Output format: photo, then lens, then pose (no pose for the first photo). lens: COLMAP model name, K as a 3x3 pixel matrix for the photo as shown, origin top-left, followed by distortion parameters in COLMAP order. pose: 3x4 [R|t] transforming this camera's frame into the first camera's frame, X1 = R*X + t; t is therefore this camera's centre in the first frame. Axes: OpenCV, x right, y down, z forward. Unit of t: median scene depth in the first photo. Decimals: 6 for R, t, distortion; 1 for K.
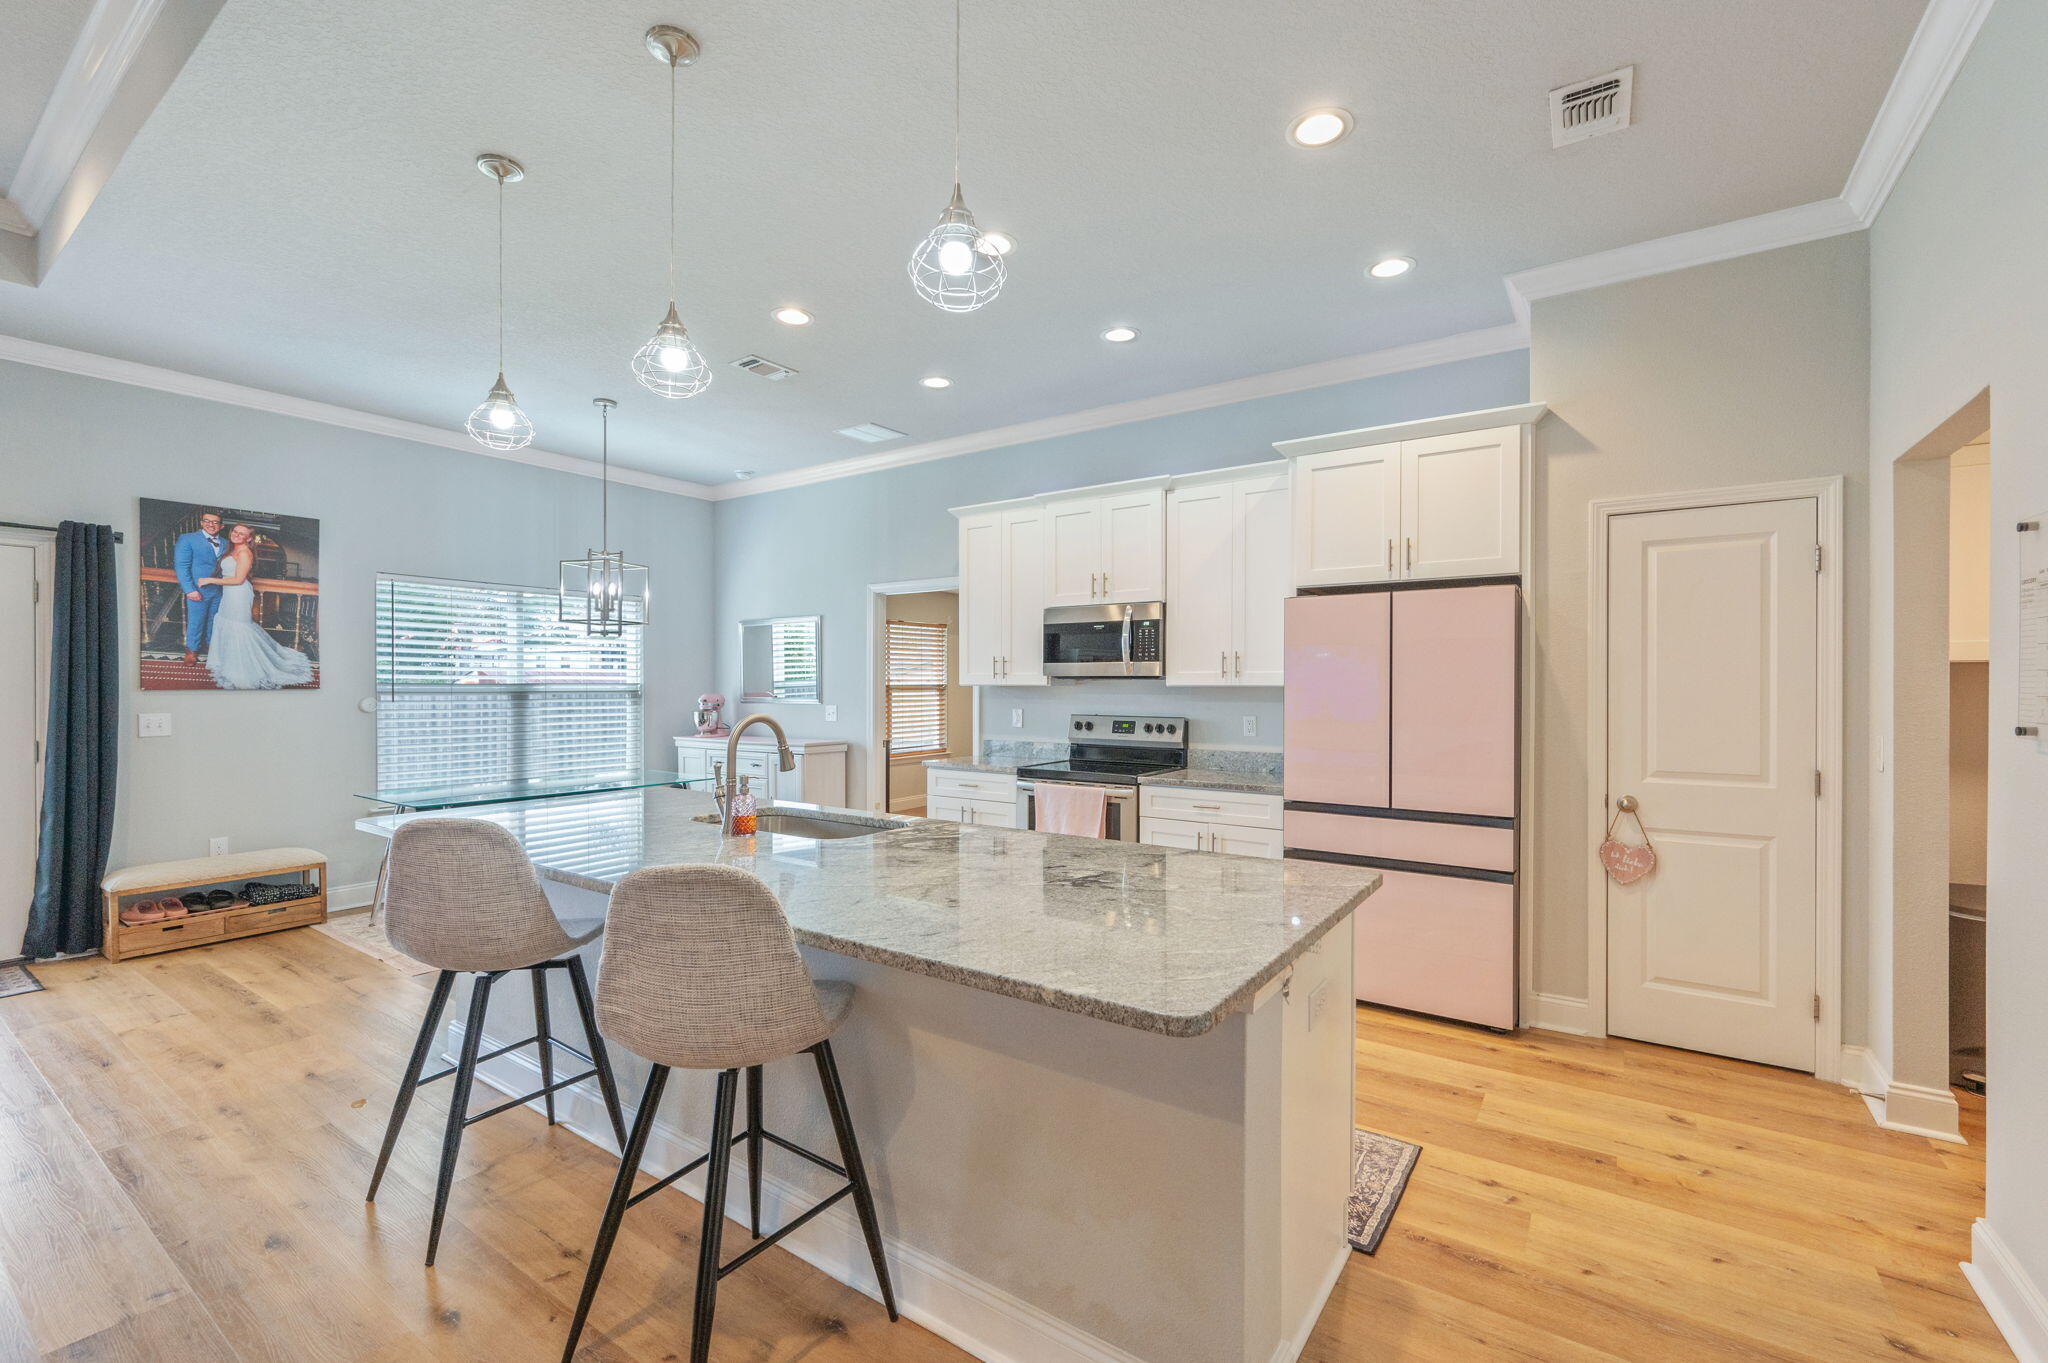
lens RADIAL K [[850.2, 0, 1024.0], [0, 850.2, 681.5], [0, 0, 1]] dist [-0.002018, -0.000275]
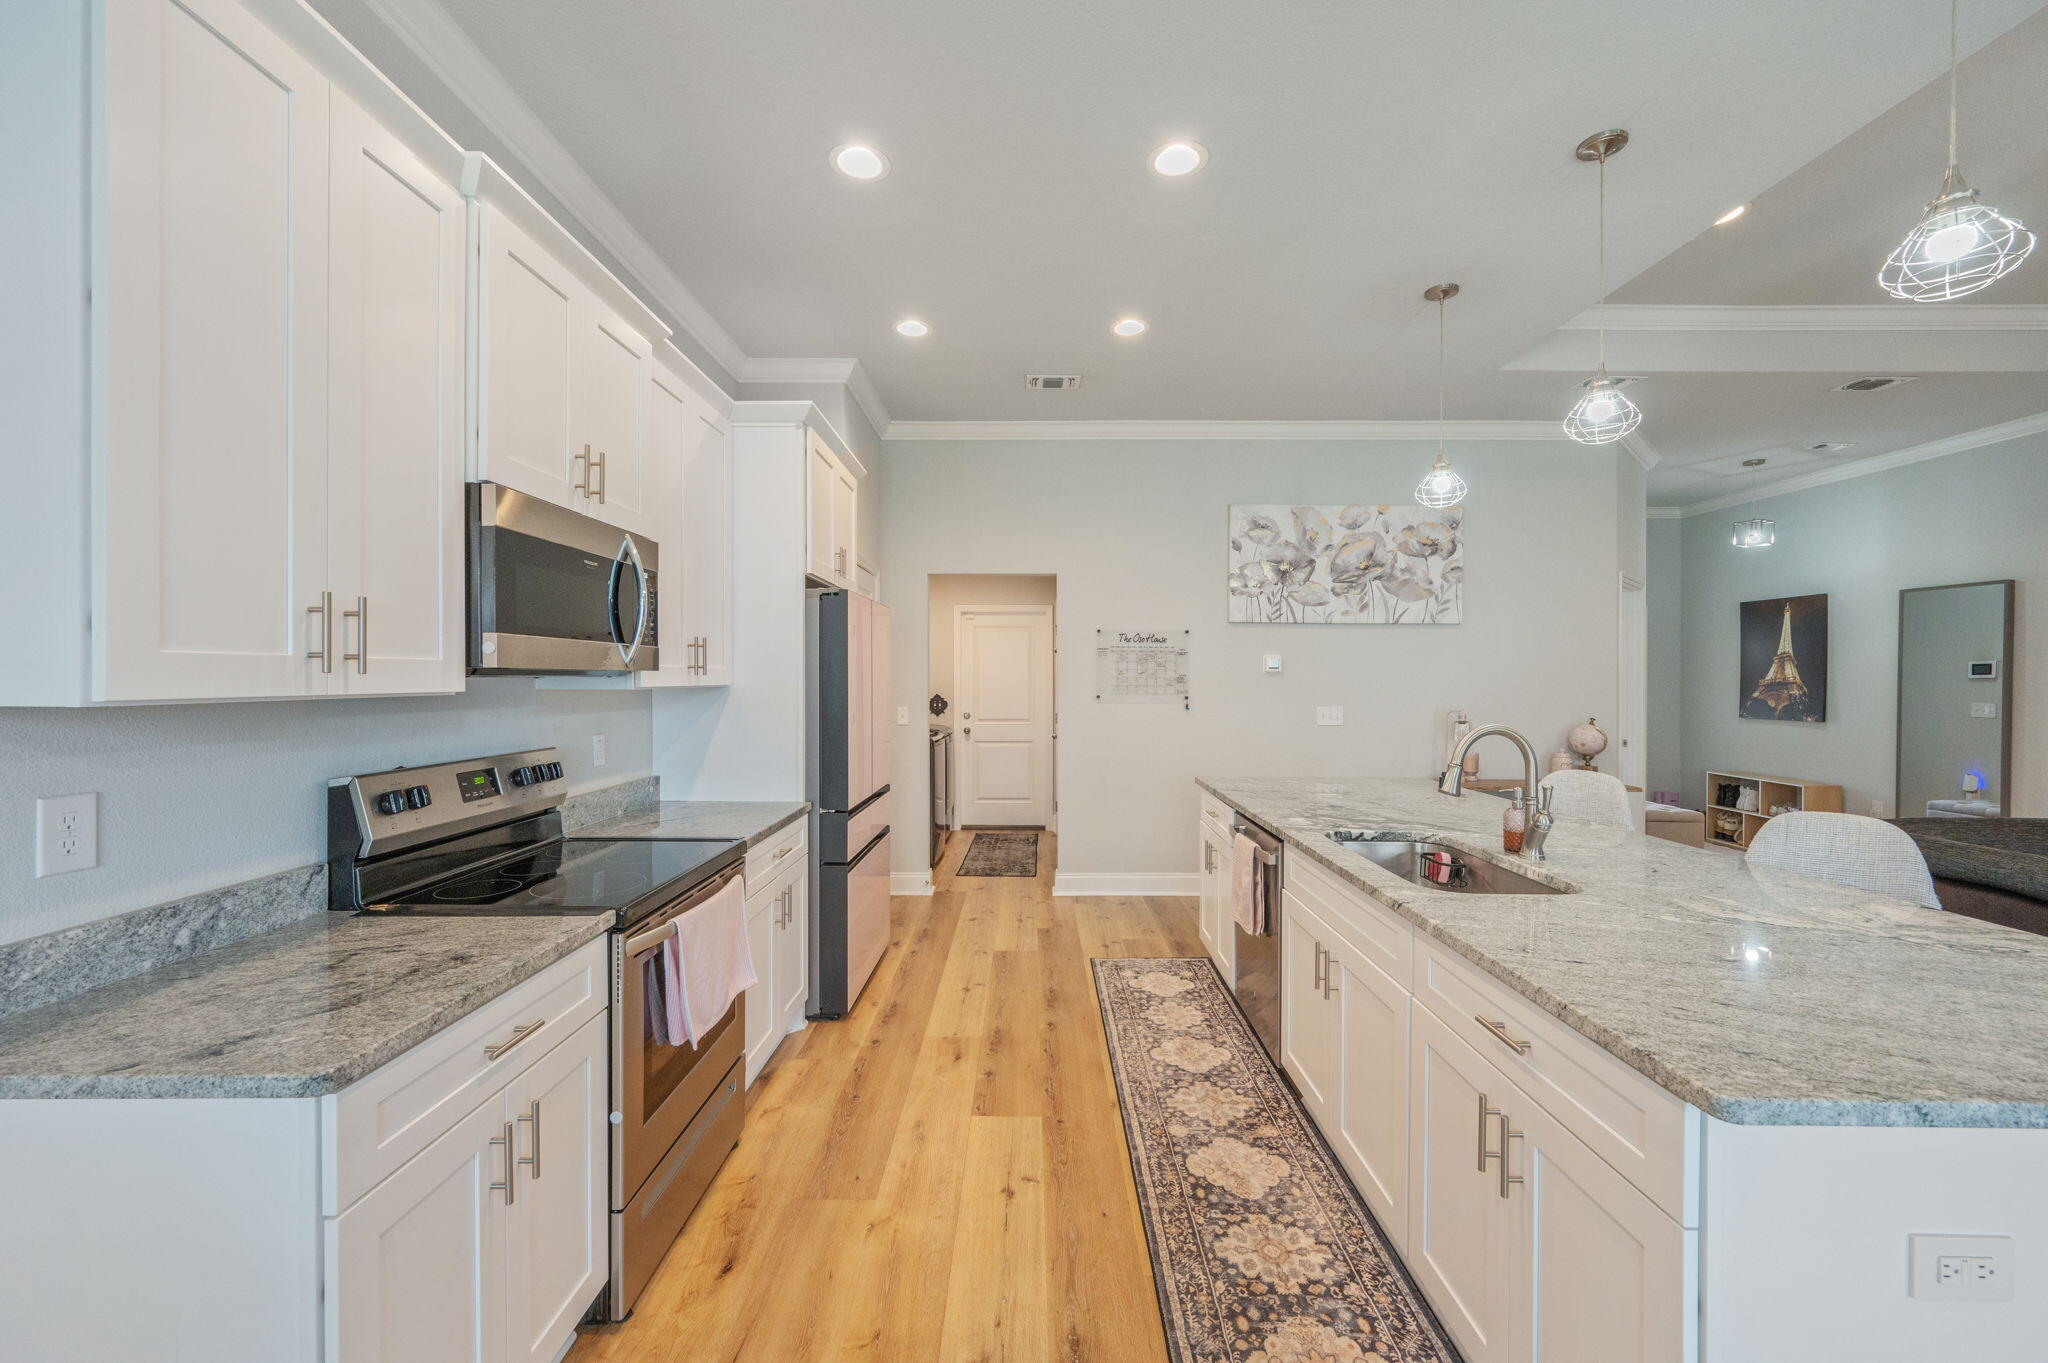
lens RADIAL K [[811.6, 0, 1031.0], [0, 811.6, 666.2], [0, 0, 1]] dist [-0.000792, 0.000021]
pose [[-0.568331, 0.006548, 0.822774, -0.406721], [-0.007623, 0.999884, -0.013223, -0.004655], [-0.822765, -0.013787, -0.568215, 1.037605]]
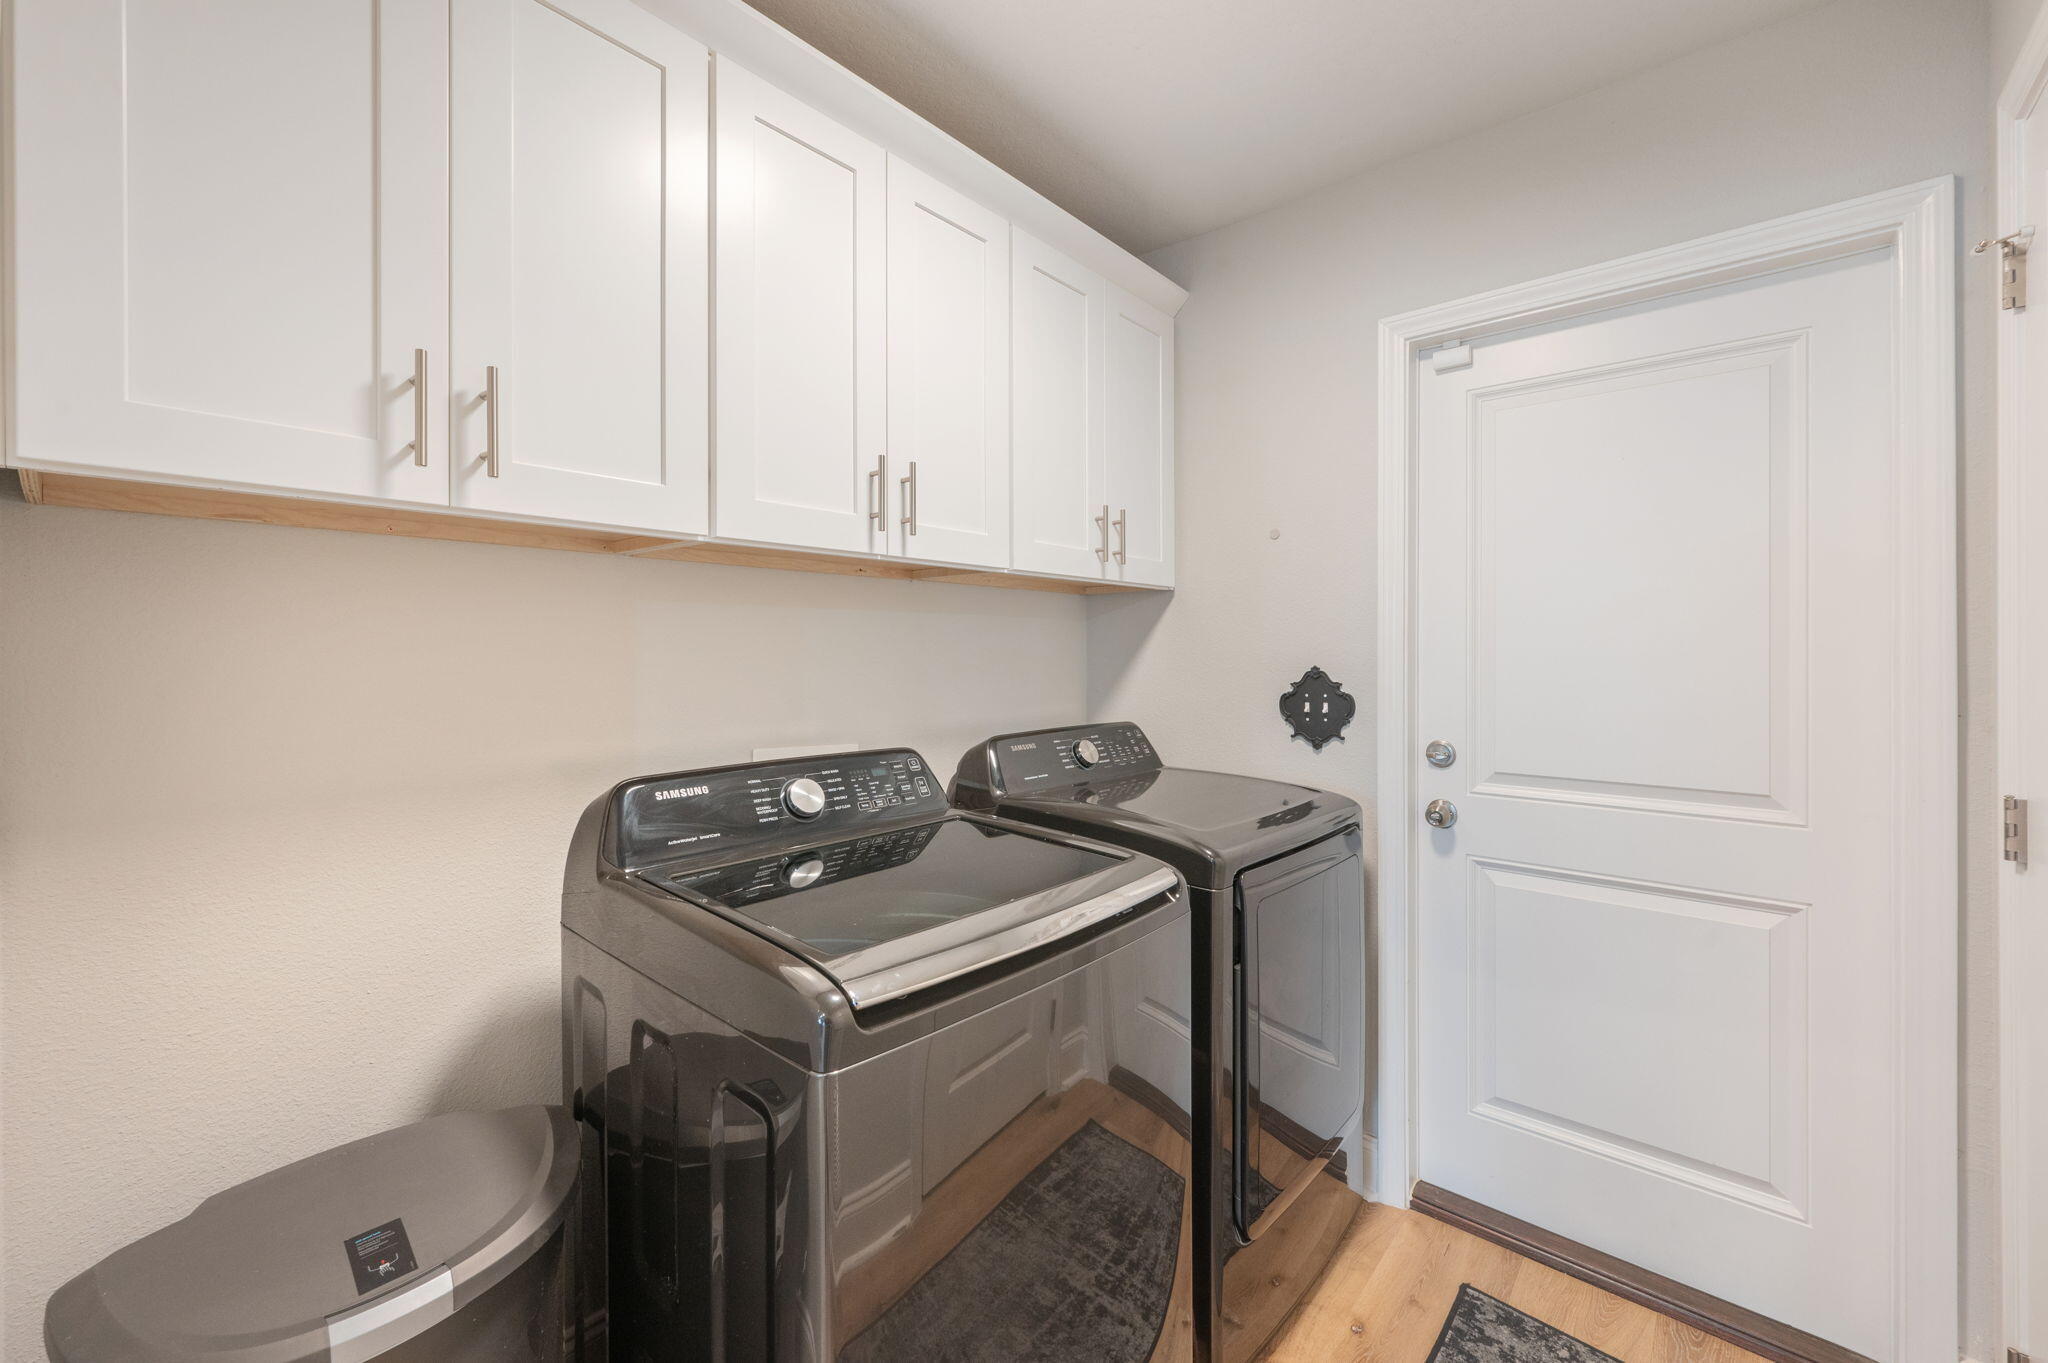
lens RADIAL K [[823.4, 0, 1019.2], [0, 823.4, 646.6], [0, 0, 1]] dist [-0.000665, -0.000055]
pose [[0.116406, -0.000545, 0.993202, 0.510376], [-0.002970, 0.999995, 0.000896, 0.018609], [-0.993197, -0.003055, 0.116404, 0.419559]]
